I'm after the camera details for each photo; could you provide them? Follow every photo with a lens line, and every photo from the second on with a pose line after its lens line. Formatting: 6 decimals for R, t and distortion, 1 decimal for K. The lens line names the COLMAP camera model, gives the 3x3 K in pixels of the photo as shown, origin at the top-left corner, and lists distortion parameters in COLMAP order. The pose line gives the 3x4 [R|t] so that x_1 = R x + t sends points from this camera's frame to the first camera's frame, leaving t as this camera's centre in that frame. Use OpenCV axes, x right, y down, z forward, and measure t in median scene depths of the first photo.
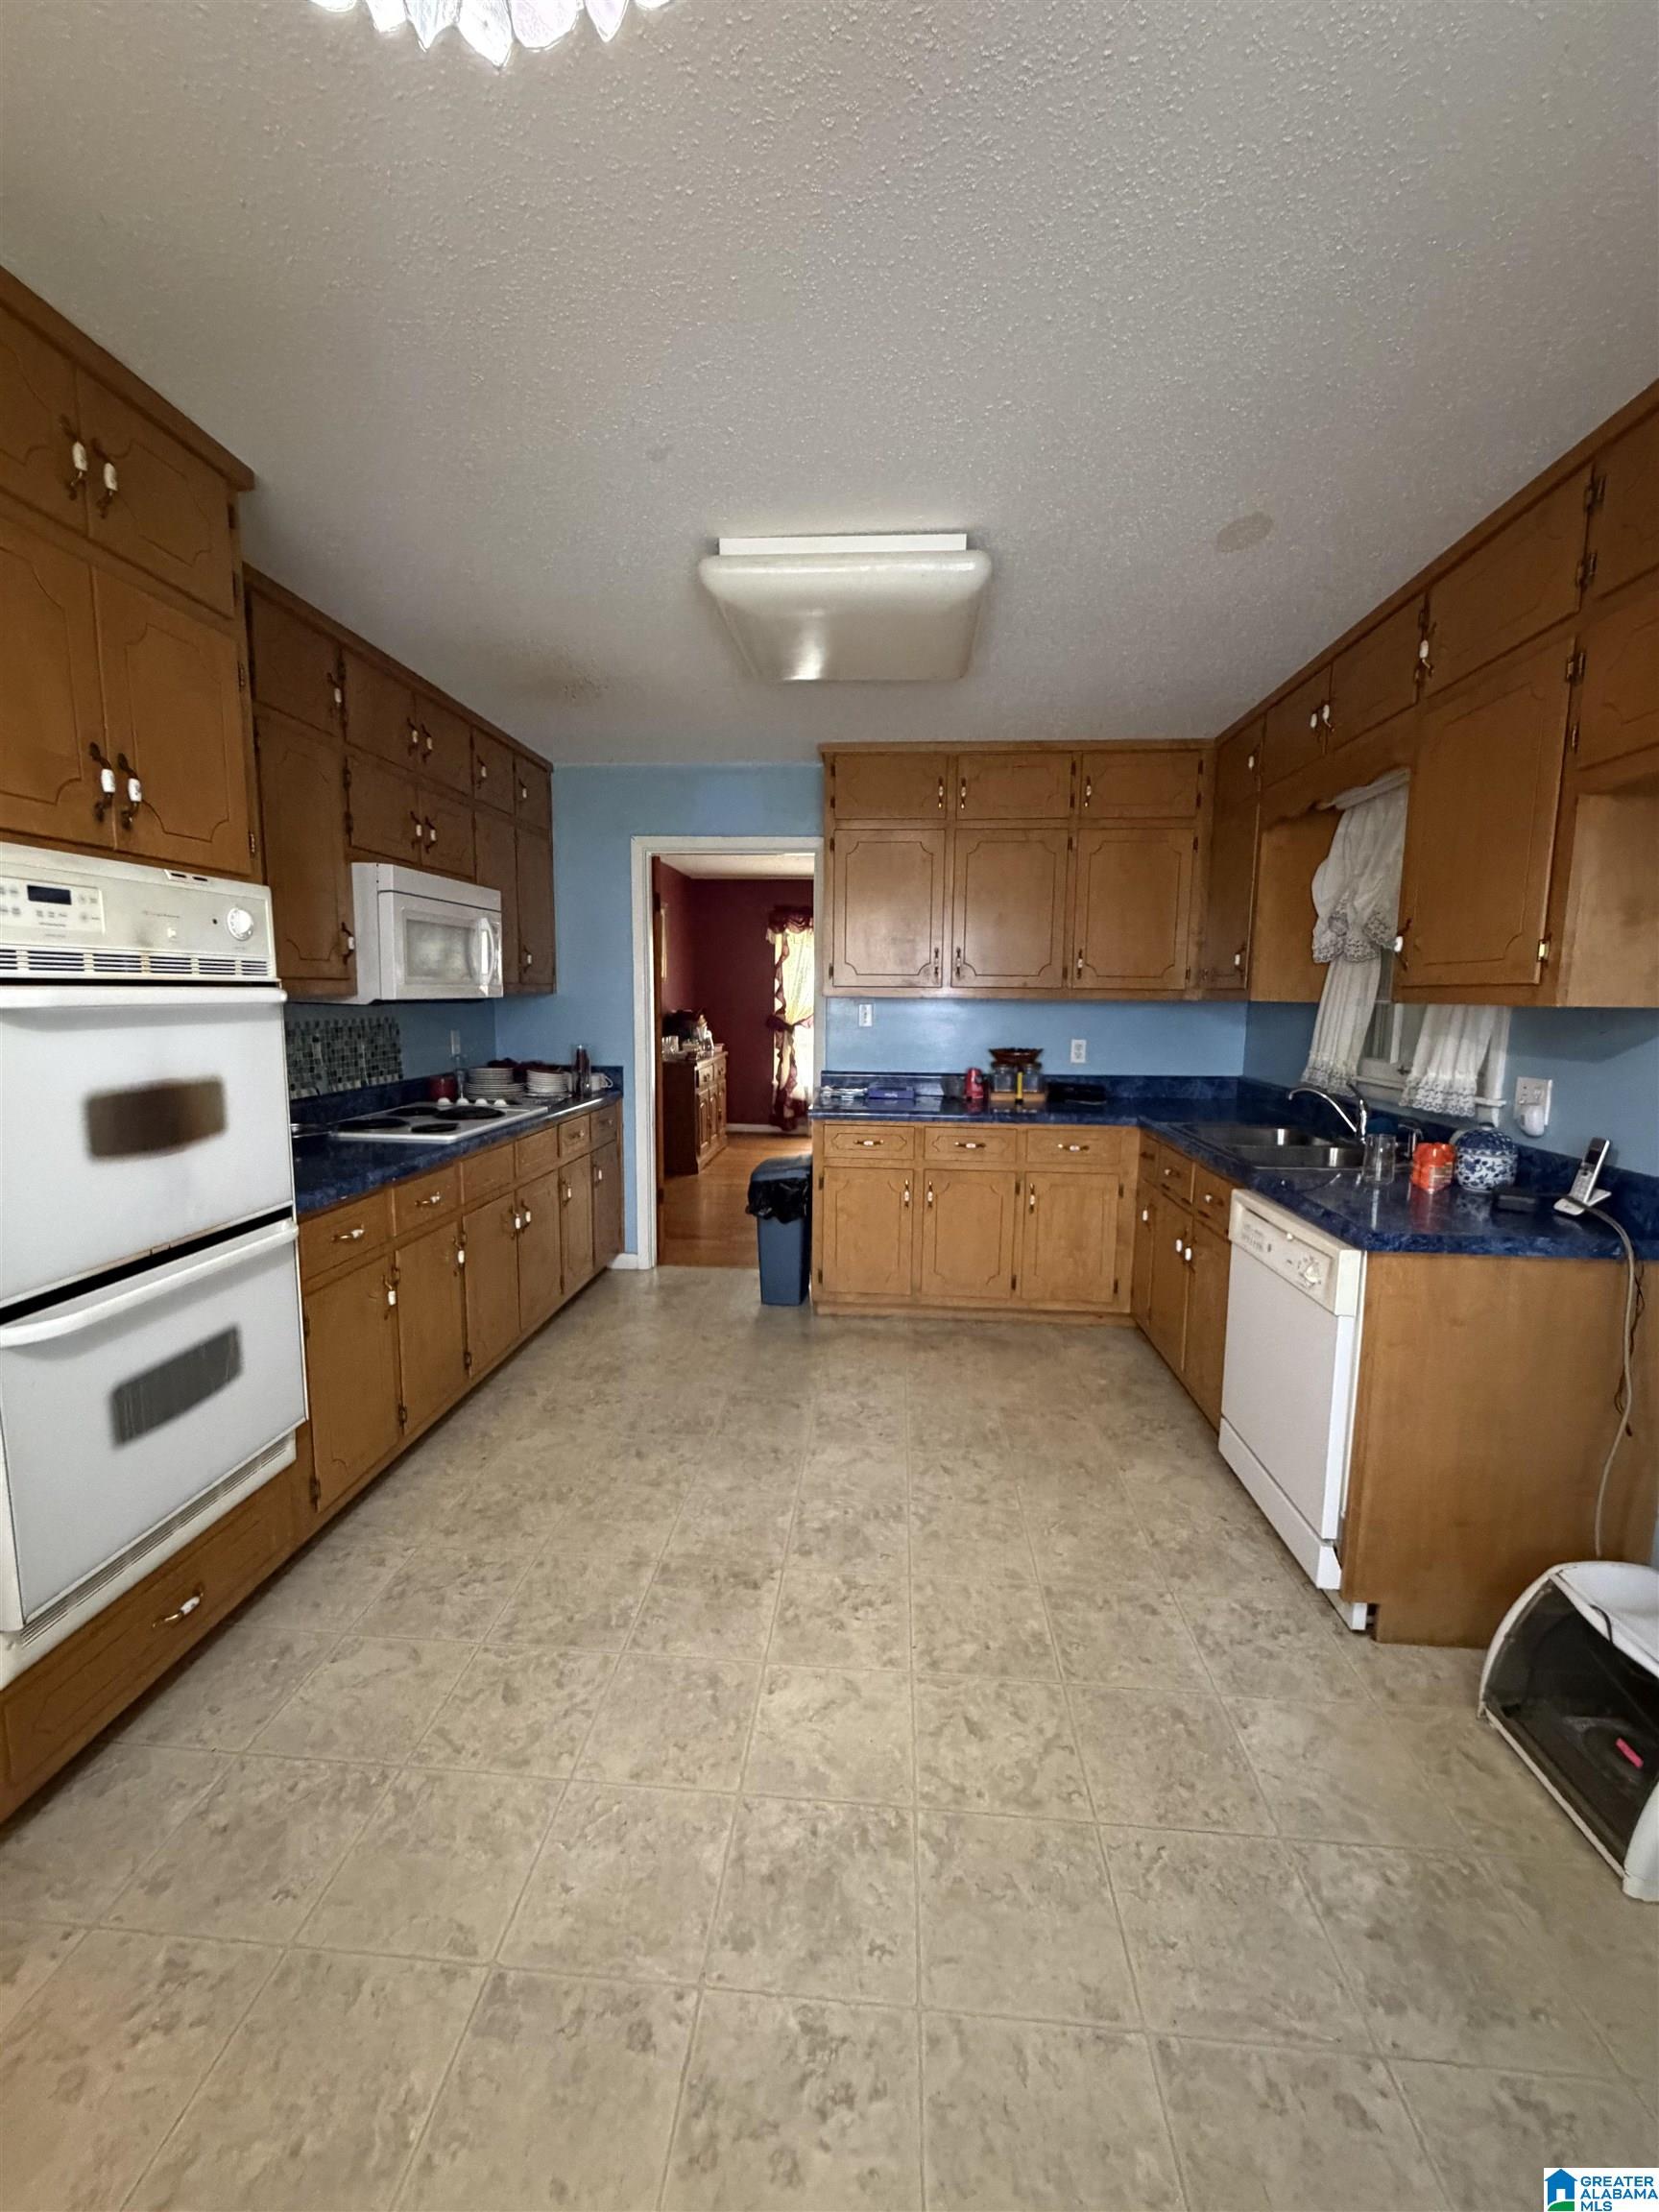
lens RADIAL K [[886.3, 0, 830.5], [0, 886.3, 1101.1], [0, 0, 1]] dist [-0.001942, 0.000132]
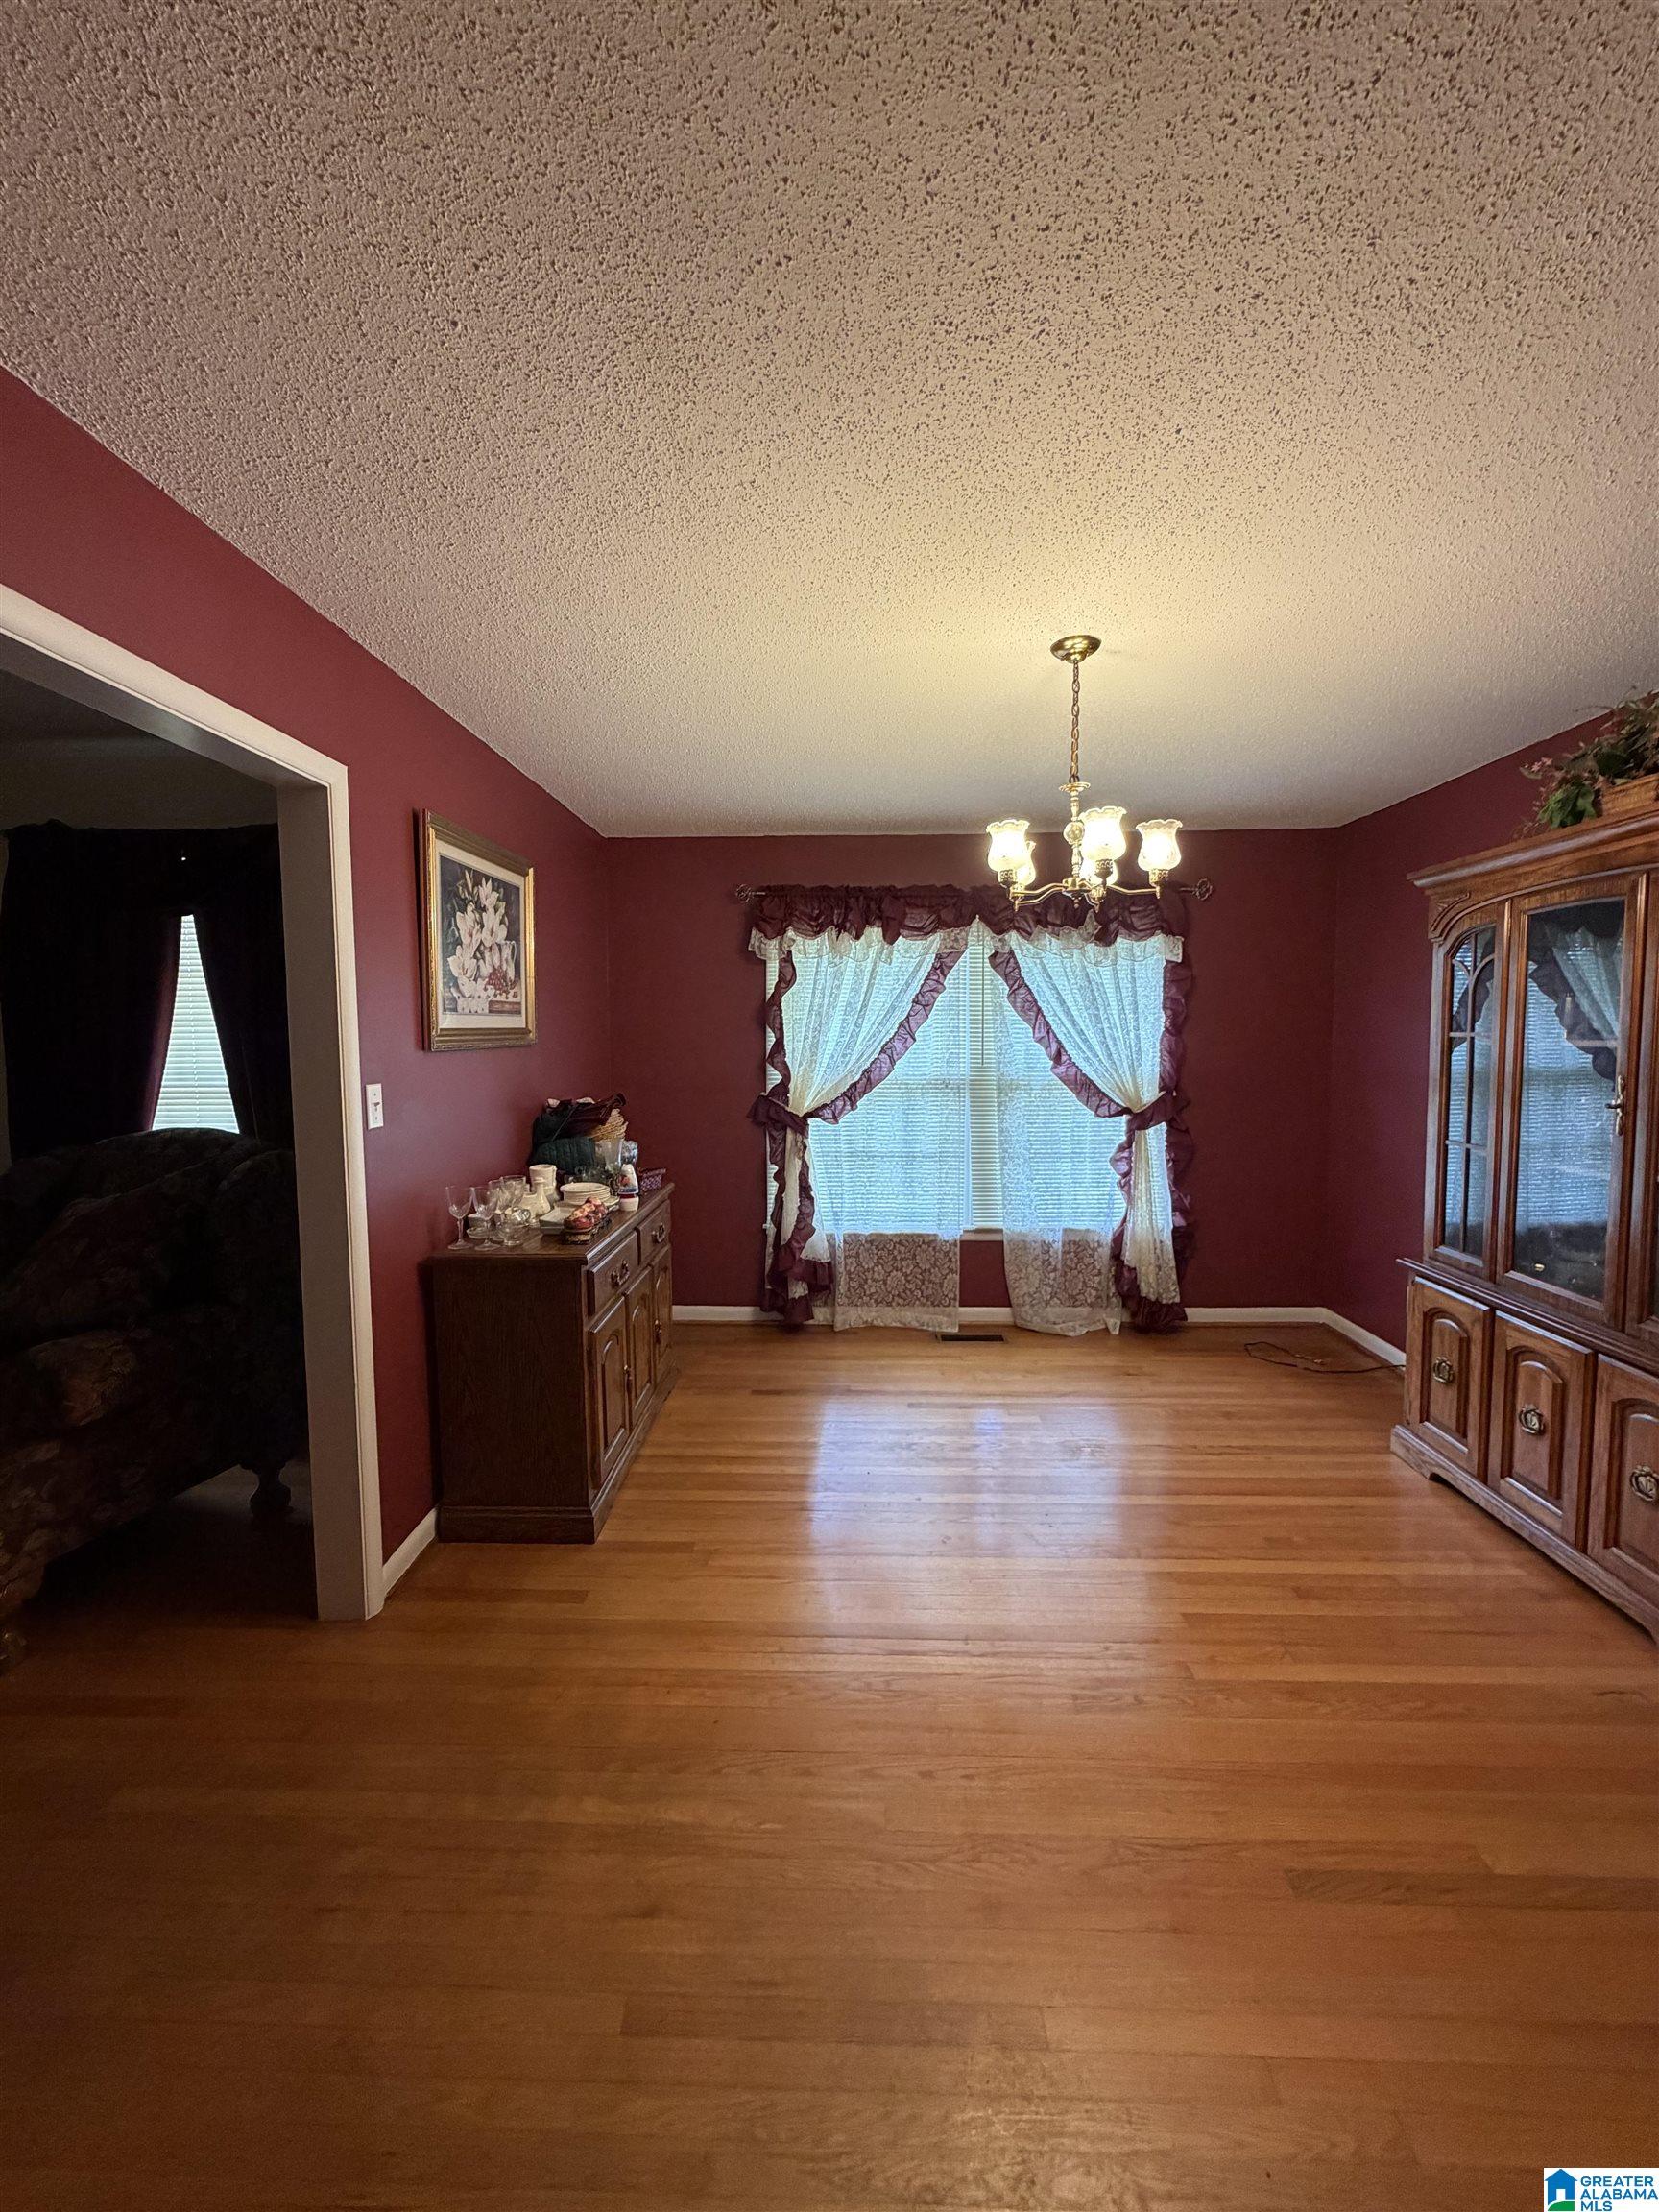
lens RADIAL K [[886.3, 0, 828.1], [0, 886.3, 1099.2], [0, 0, 1]] dist [-0.001942, 0.000132]
pose [[0.998960, -0.022015, 0.039922, -0.091296], [0.024084, 0.998351, -0.052117, -0.129941], [-0.038709, 0.053025, 0.997843, 0.921440]]
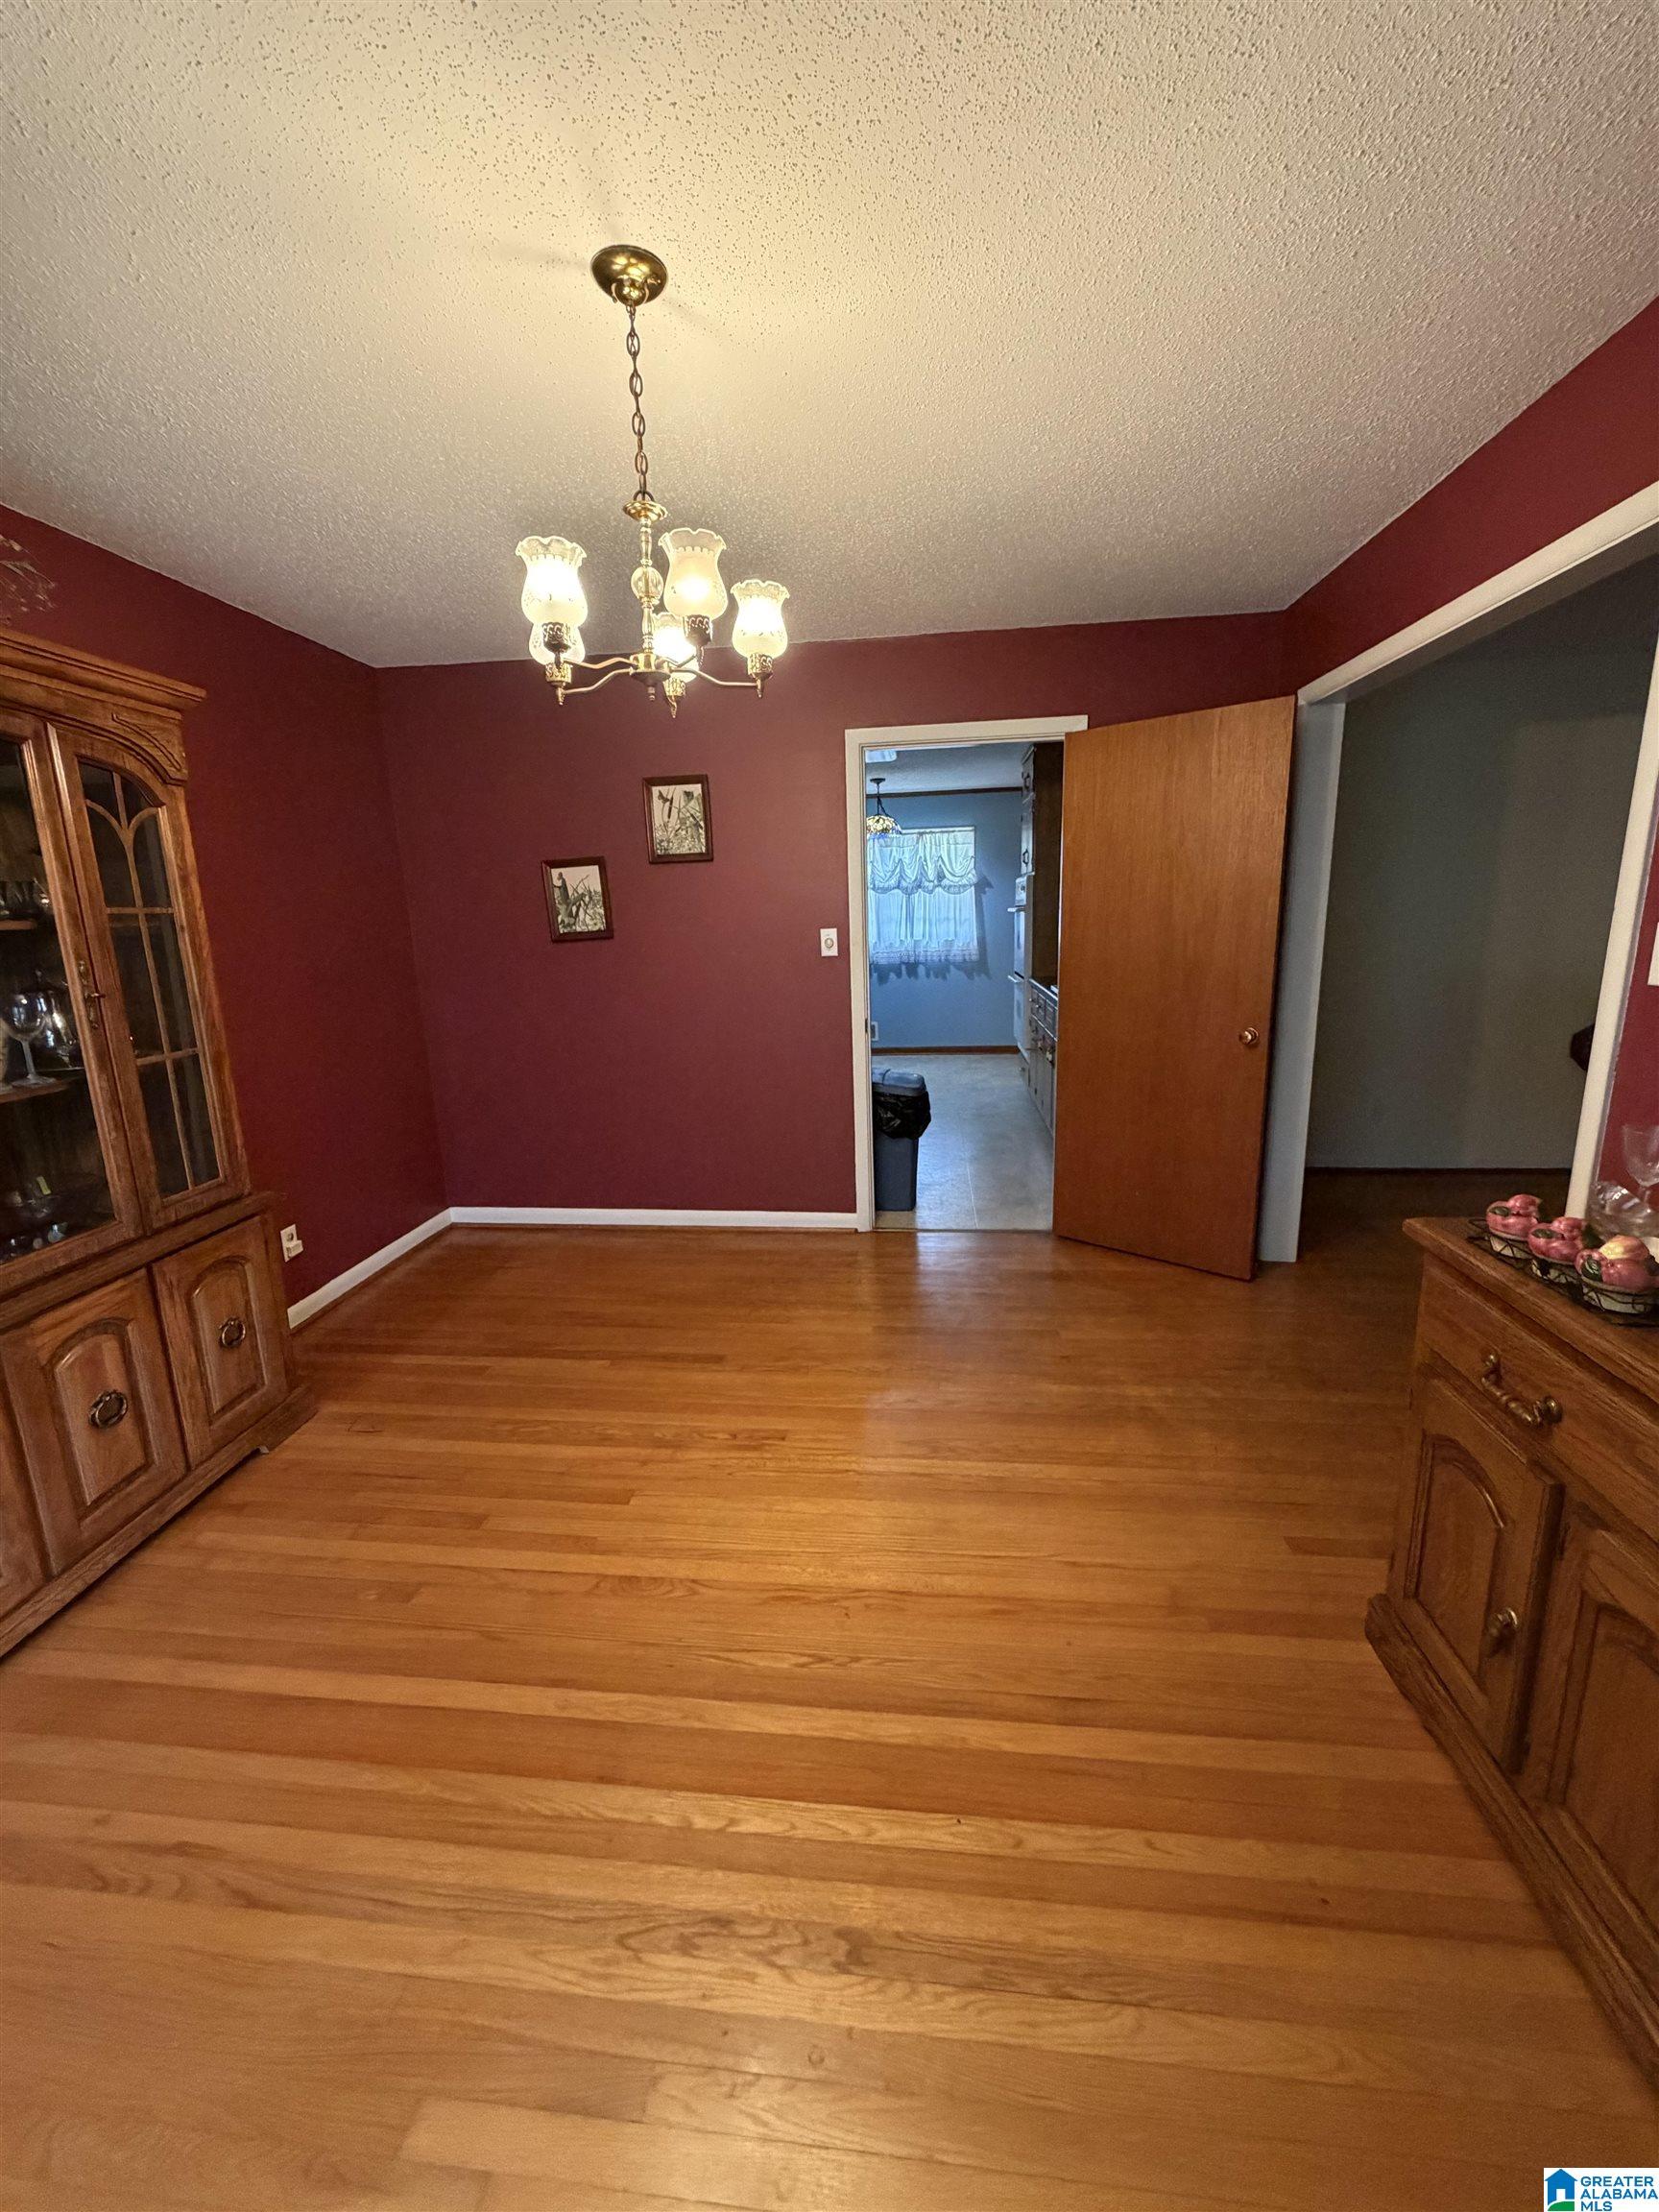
lens RADIAL K [[886.3, 0, 827.3], [0, 886.3, 1105.9], [0, 0, 1]] dist [-0.001942, 0.000132]
pose [[-0.999010, 0.007108, 0.043915, 0.058754], [0.021203, 0.943895, 0.329566, -0.308260], [-0.039108, 0.330171, -0.943111, 2.580670]]
